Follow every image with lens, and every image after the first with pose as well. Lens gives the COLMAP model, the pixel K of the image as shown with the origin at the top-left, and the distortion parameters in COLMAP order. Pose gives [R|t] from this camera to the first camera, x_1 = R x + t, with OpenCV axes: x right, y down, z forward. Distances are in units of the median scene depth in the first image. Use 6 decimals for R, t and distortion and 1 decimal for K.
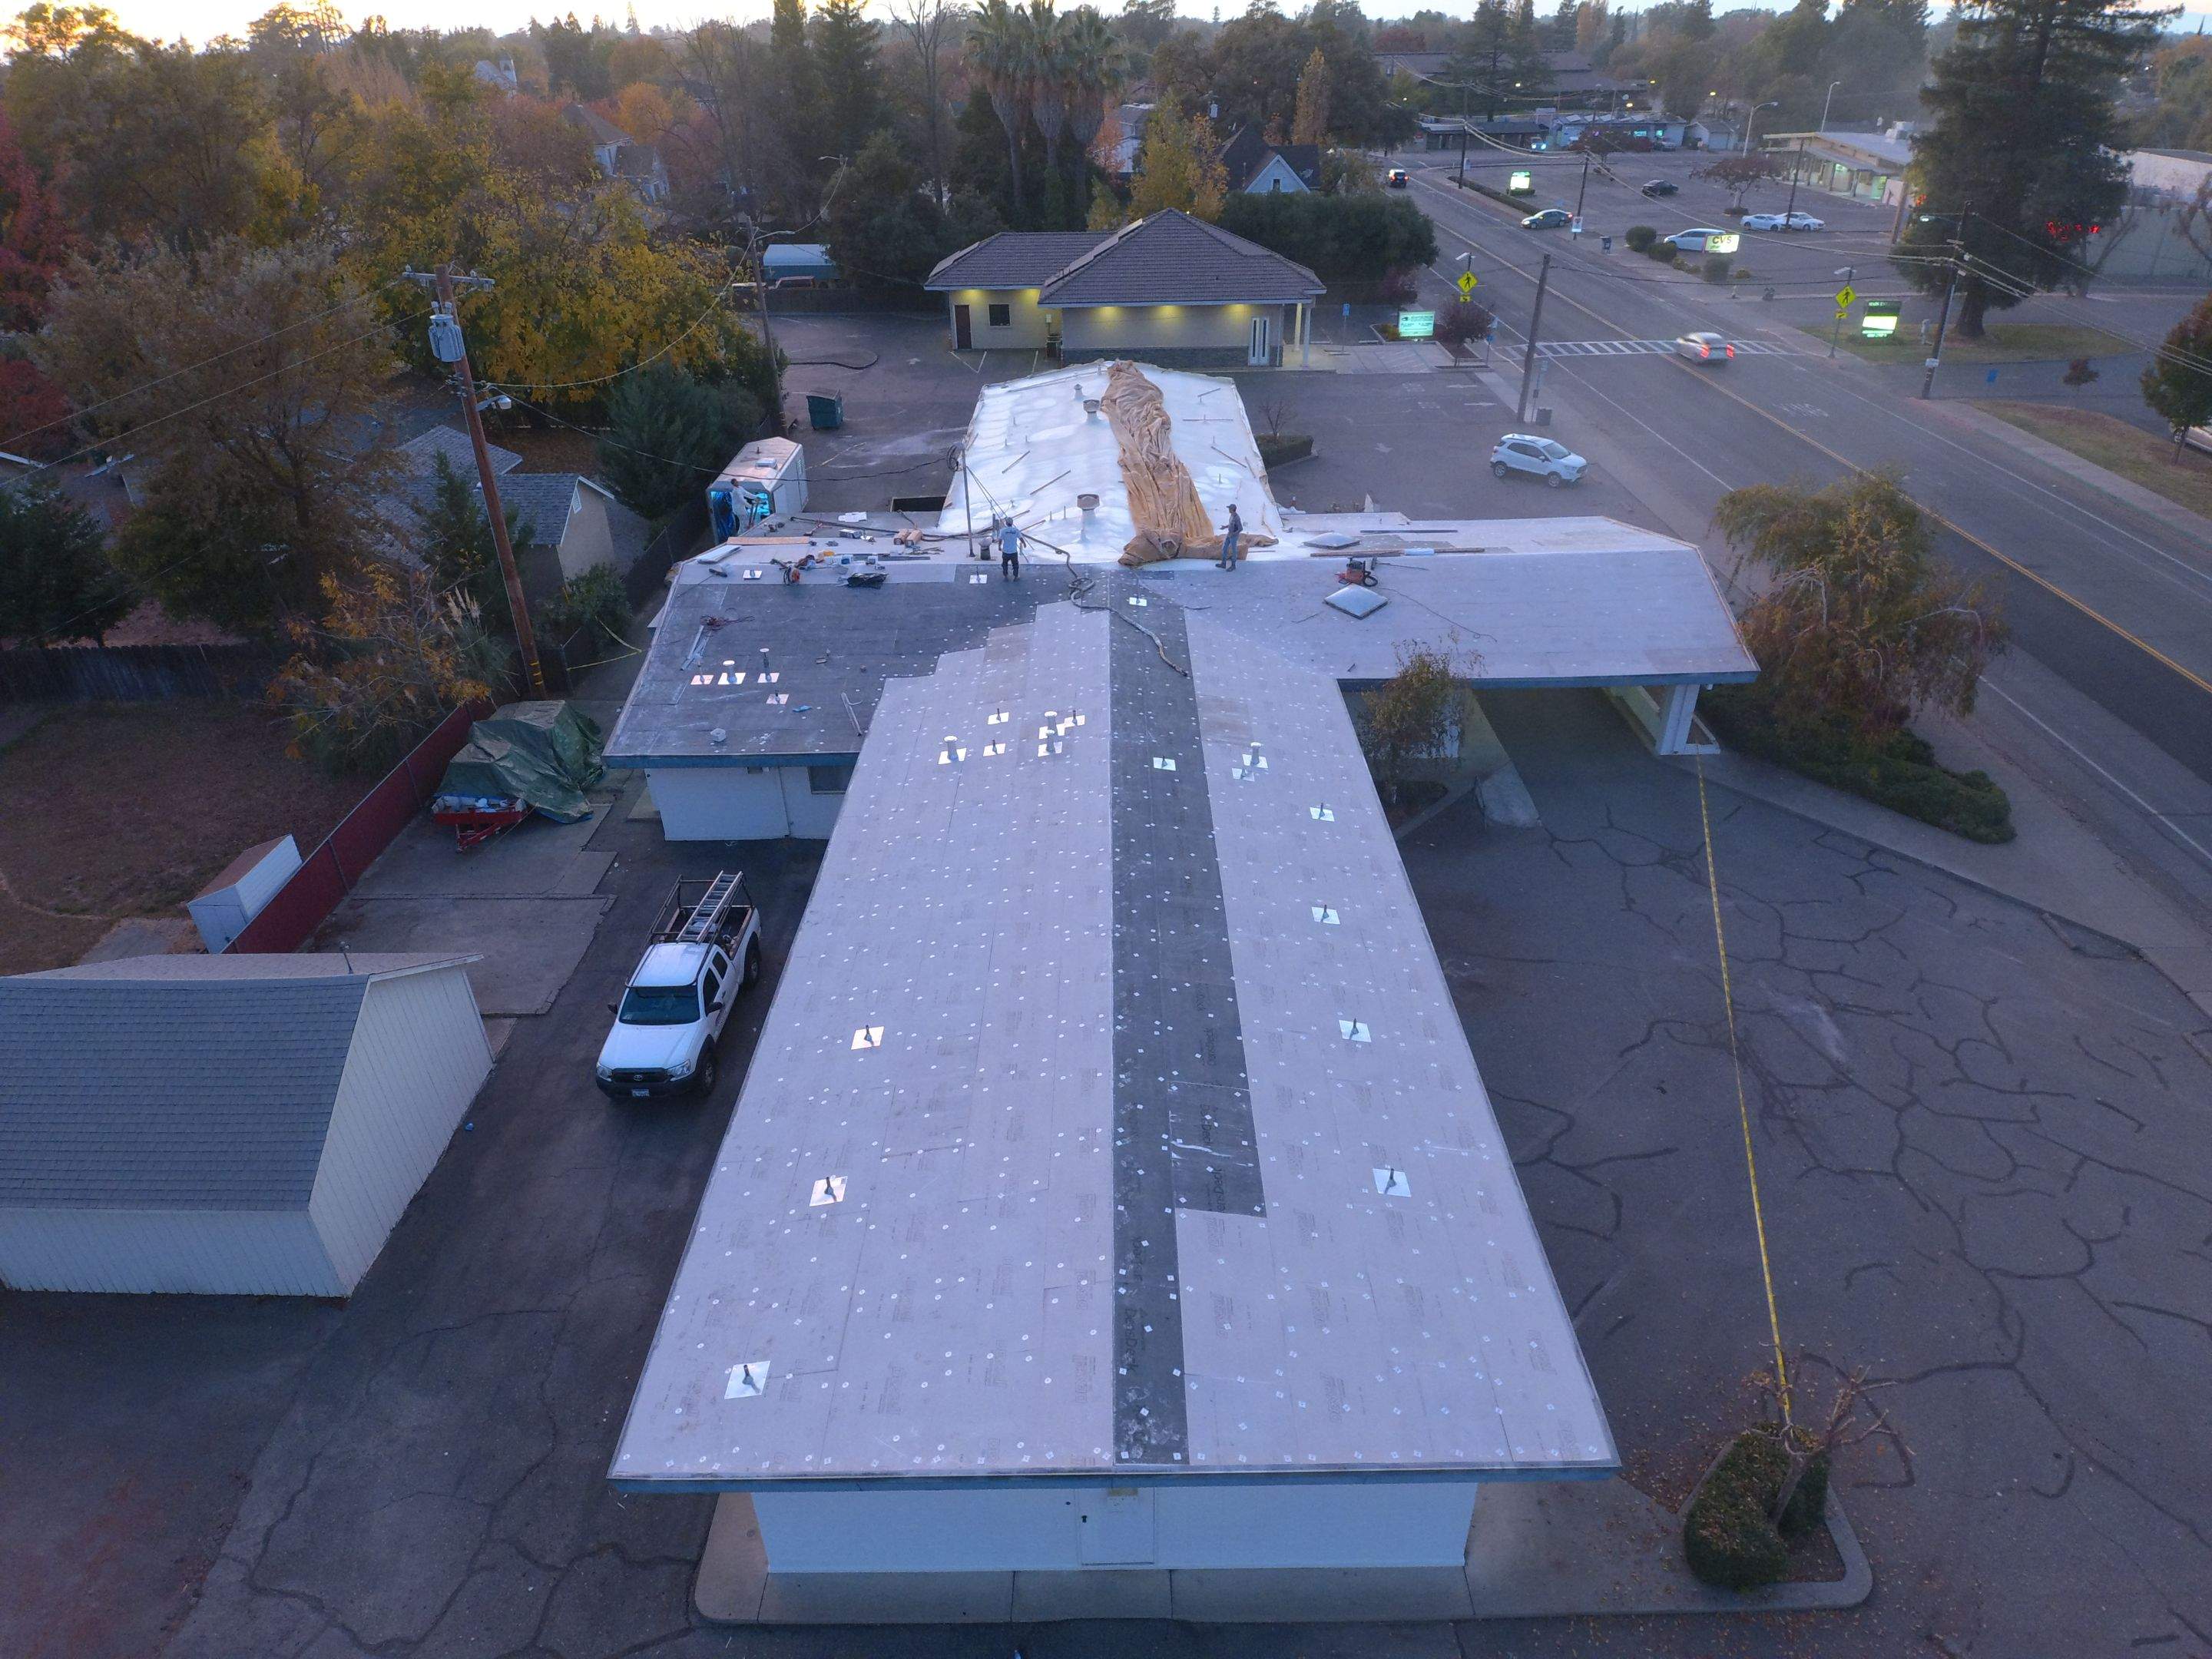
lens RADIAL K [[1317.0, 0, 1119.0], [0, 1317.0, 837.3], [0, 0, 1]] dist [0.091875, -0.123793]
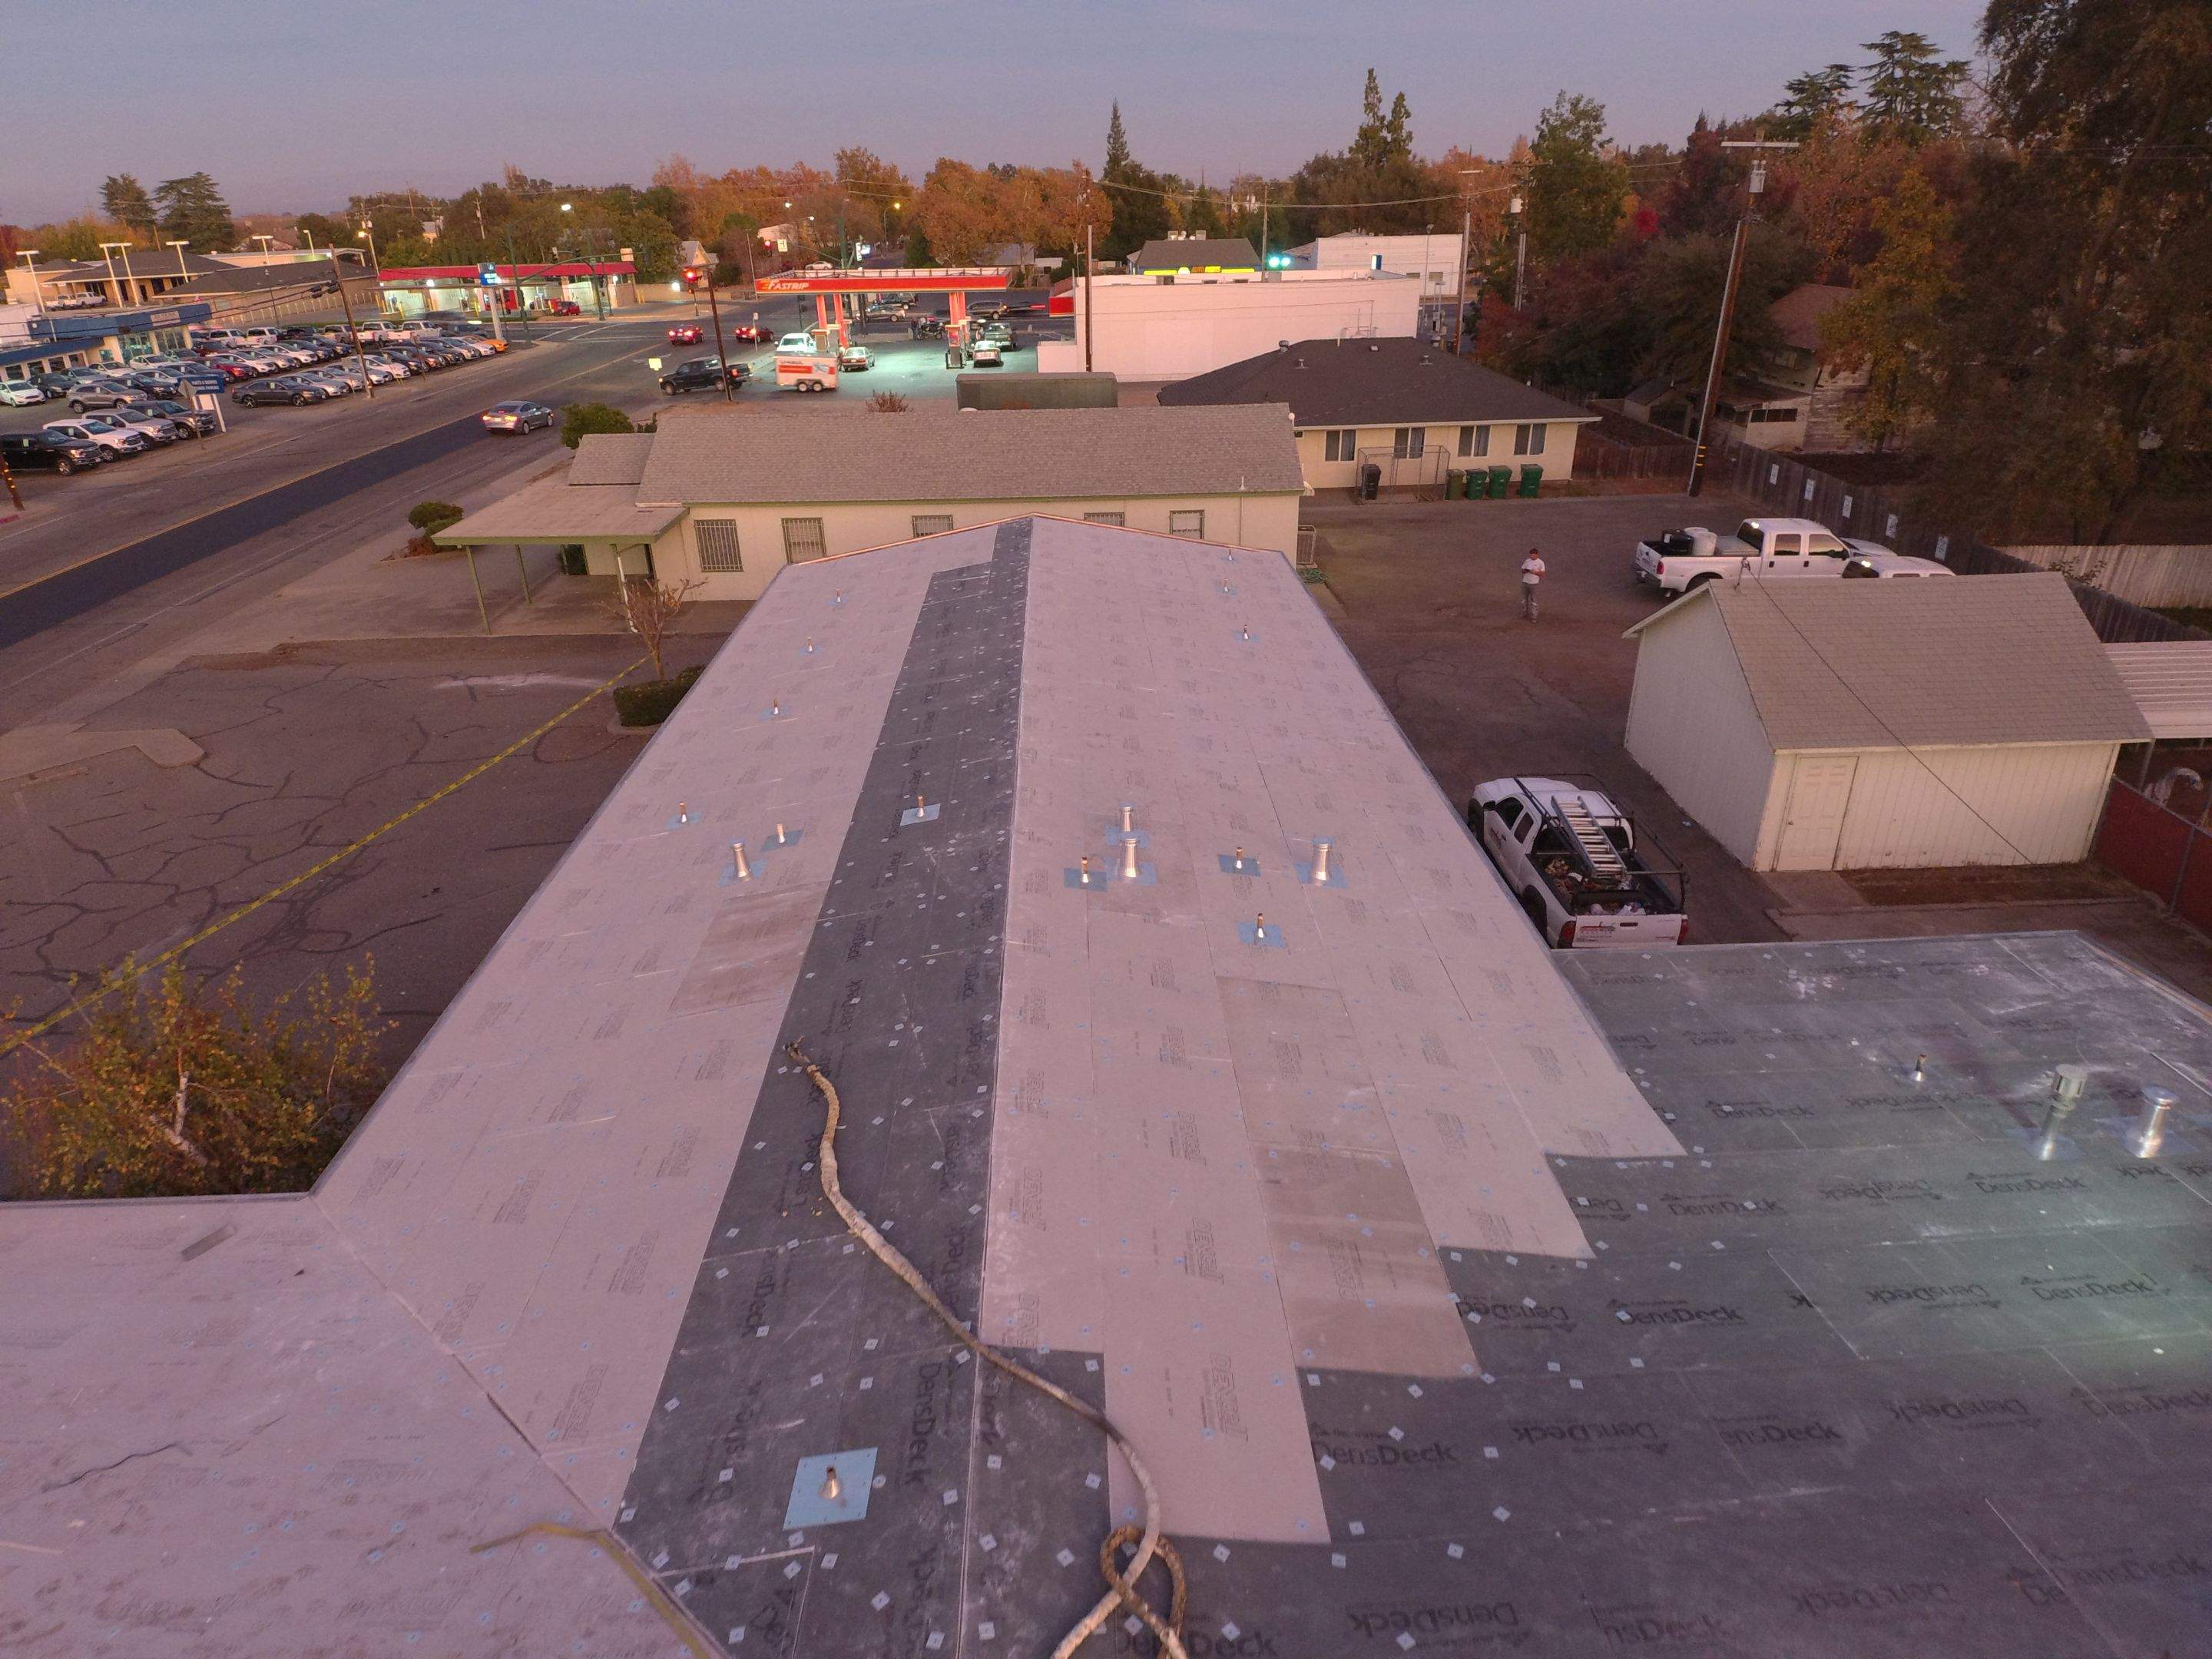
lens RADIAL K [[1317.0, 0, 1119.0], [0, 1317.0, 837.3], [0, 0, 1]] dist [0.091875, -0.123793]
pose [[-0.999268, 0.034233, -0.017069, -0.059023], [0.004297, 0.543838, 0.839179, -0.802297], [0.038010, 0.838492, -0.543587, 2.014529]]
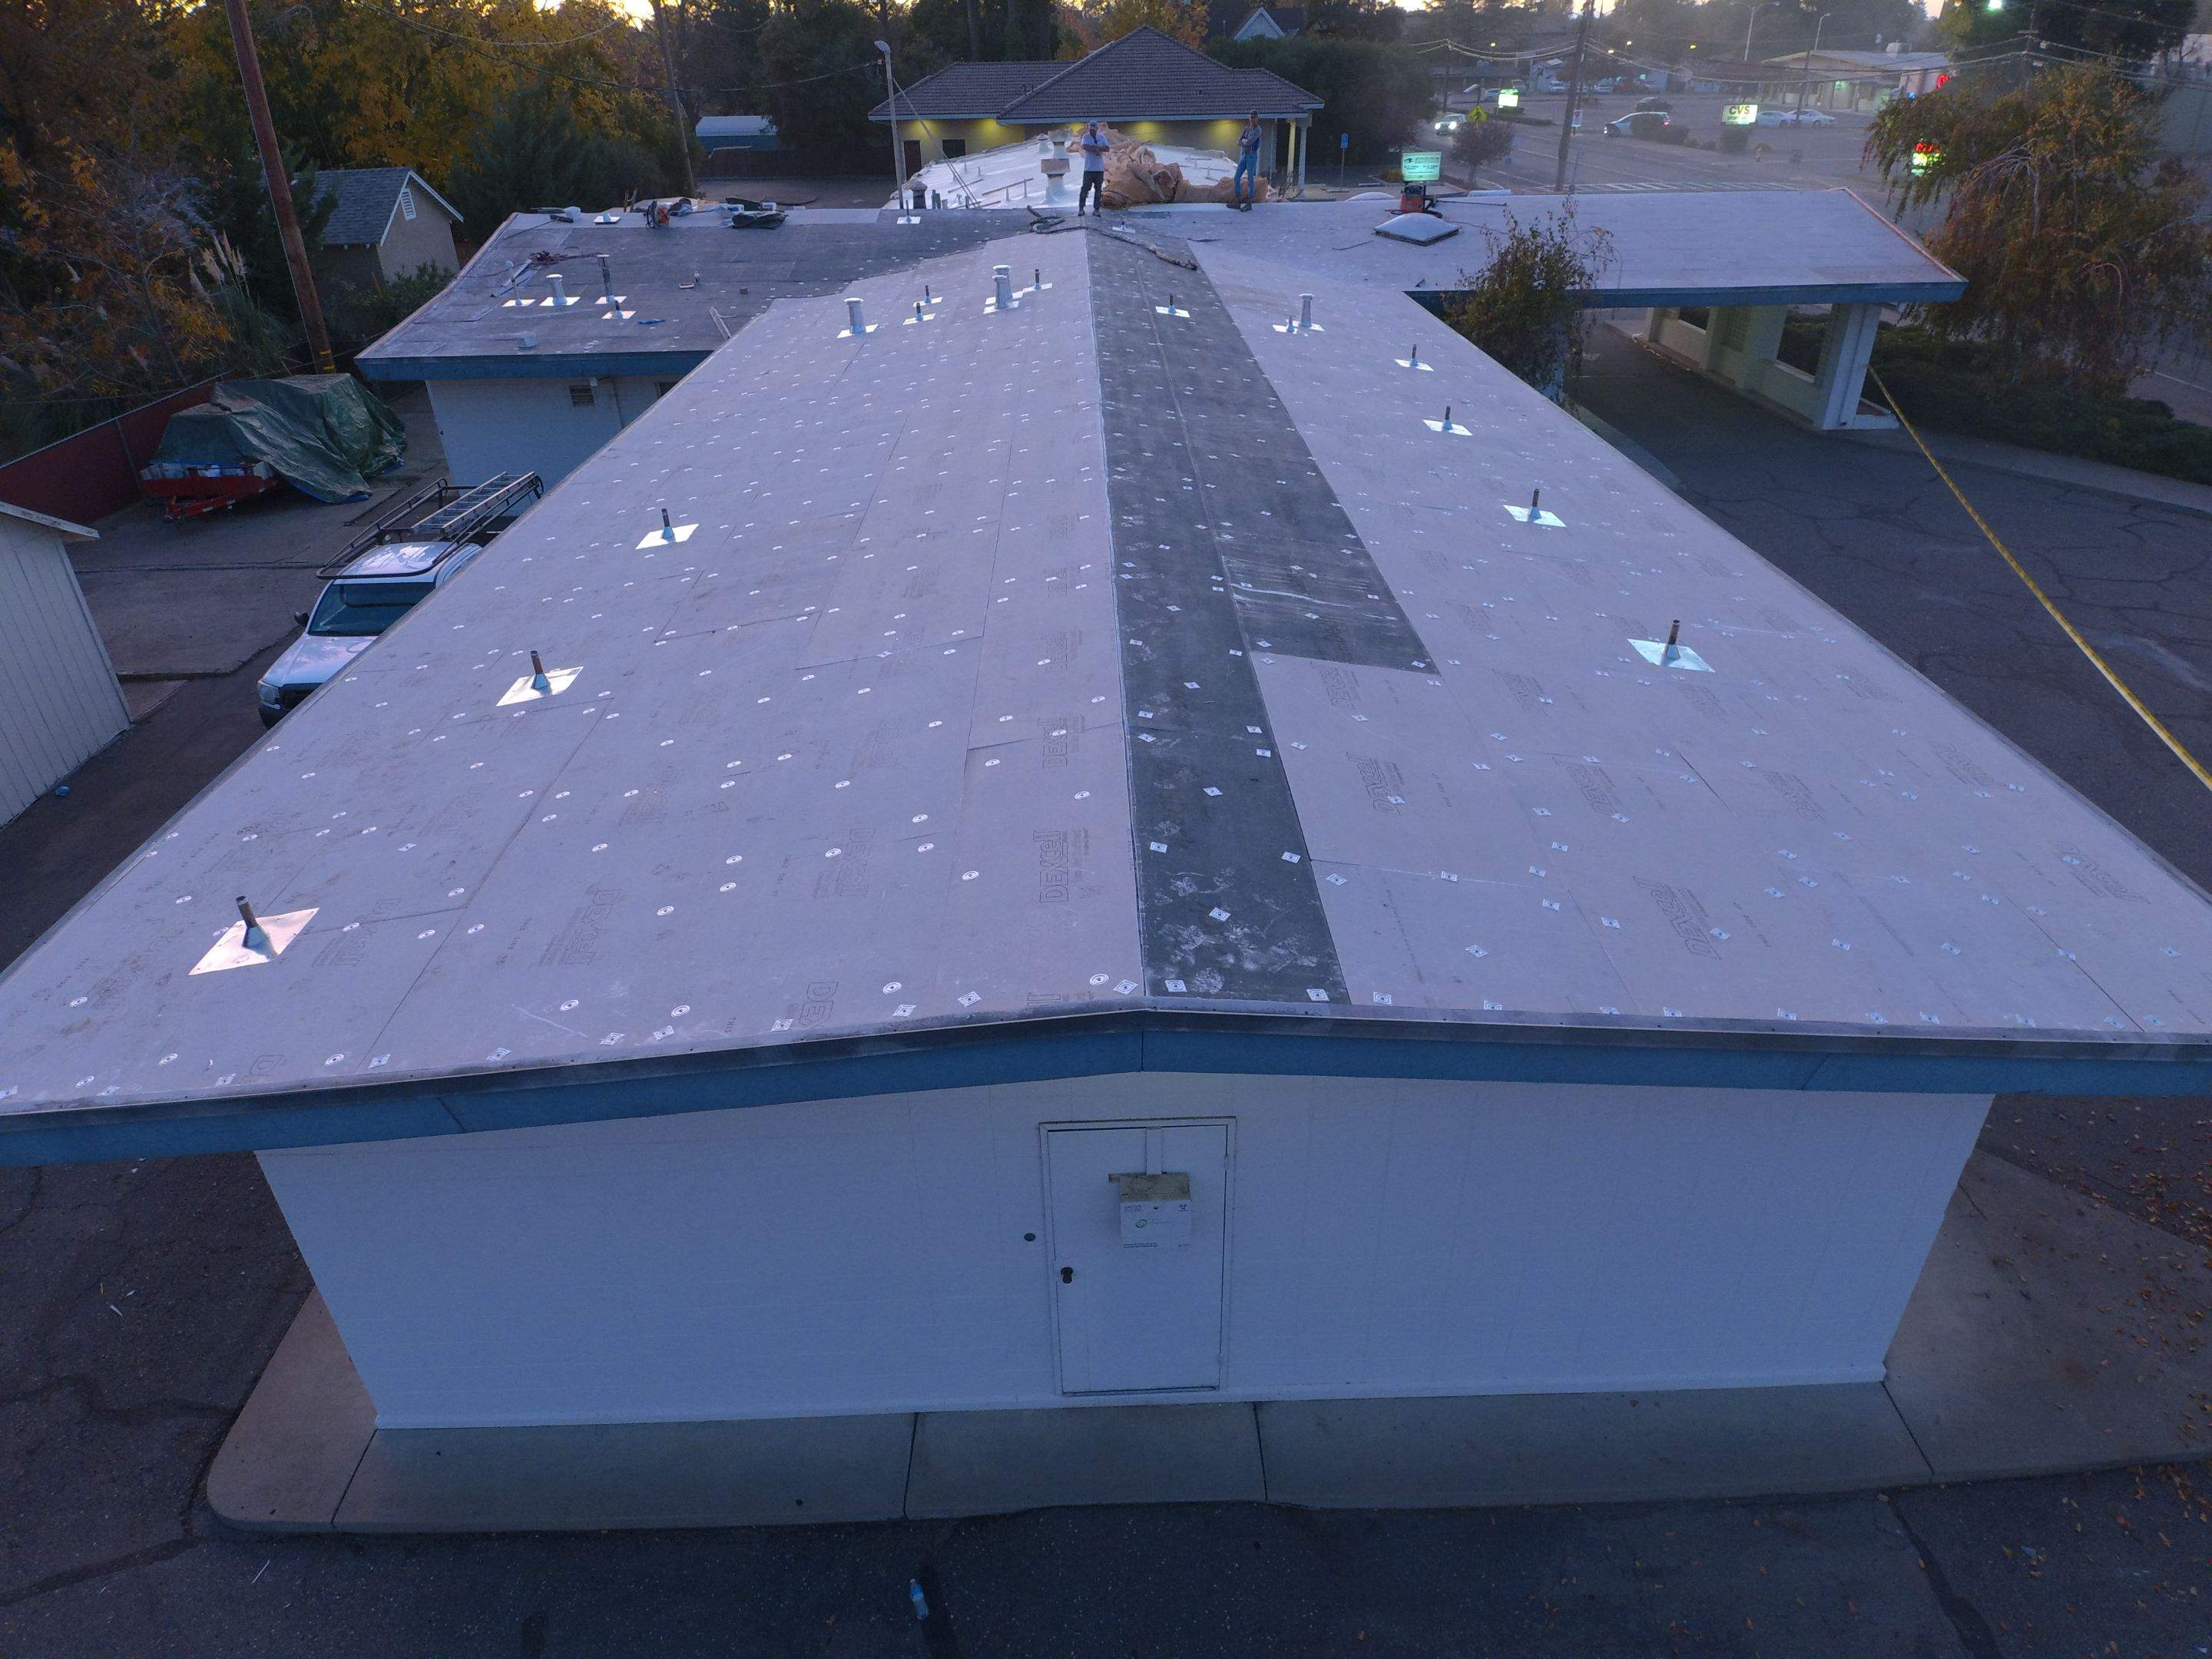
lens RADIAL K [[1317.0, 0, 1119.0], [0, 1317.0, 837.3], [0, 0, 1]] dist [0.091875, -0.123793]
pose [[0.999733, -0.013727, 0.018590, -0.013297], [0.013937, 0.999840, -0.011241, 0.331871], [-0.018433, 0.011497, 0.999764, 0.500668]]
